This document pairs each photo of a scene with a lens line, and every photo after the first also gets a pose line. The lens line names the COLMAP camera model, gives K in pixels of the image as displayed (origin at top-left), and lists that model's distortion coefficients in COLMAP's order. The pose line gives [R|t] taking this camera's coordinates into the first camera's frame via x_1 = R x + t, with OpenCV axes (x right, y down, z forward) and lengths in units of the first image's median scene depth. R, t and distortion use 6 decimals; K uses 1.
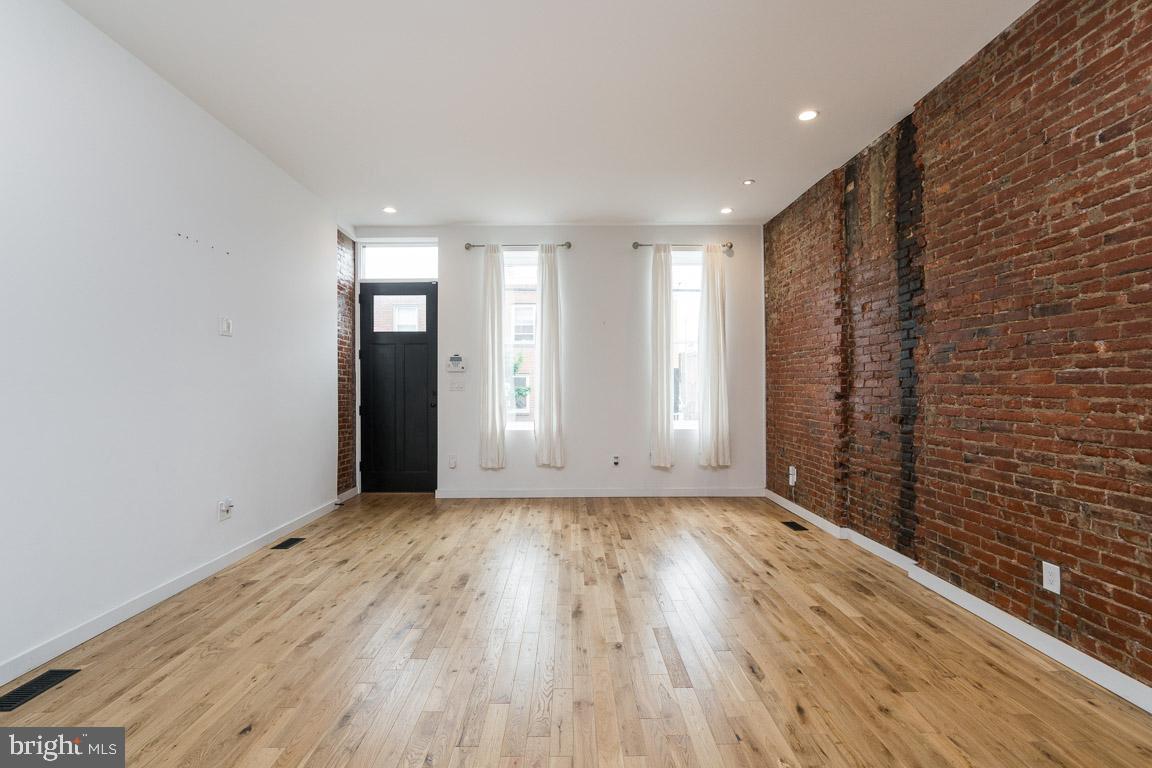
lens RADIAL K [[553.4, 0, 579.0], [0, 553.4, 378.6], [0, 0, 1]] dist [-0.000205, 0.001297]
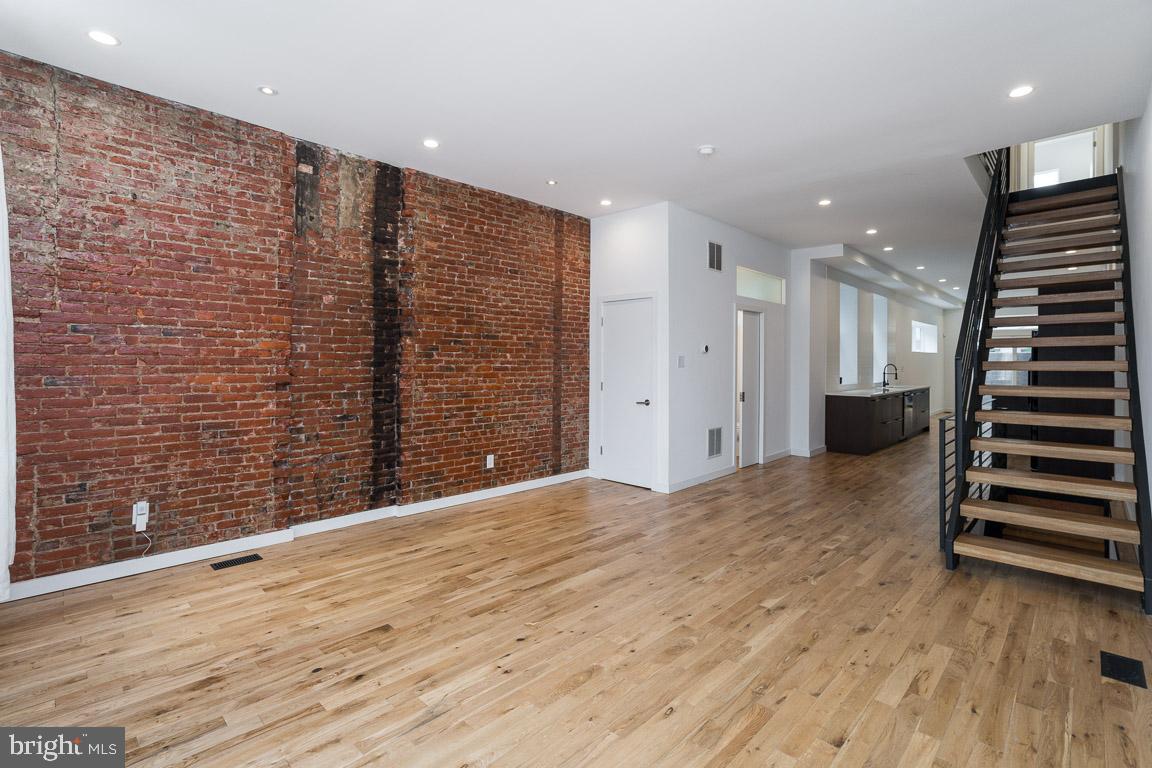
lens RADIAL K [[554.1, 0, 580.2], [0, 554.1, 345.9], [0, 0, 1]] dist [-0.002164, -0.000068]
pose [[-0.721407, 0.015730, 0.692332, -0.826915], [-0.016032, 0.999095, -0.039405, -0.008803], [-0.692325, -0.039527, -0.720502, 2.147490]]
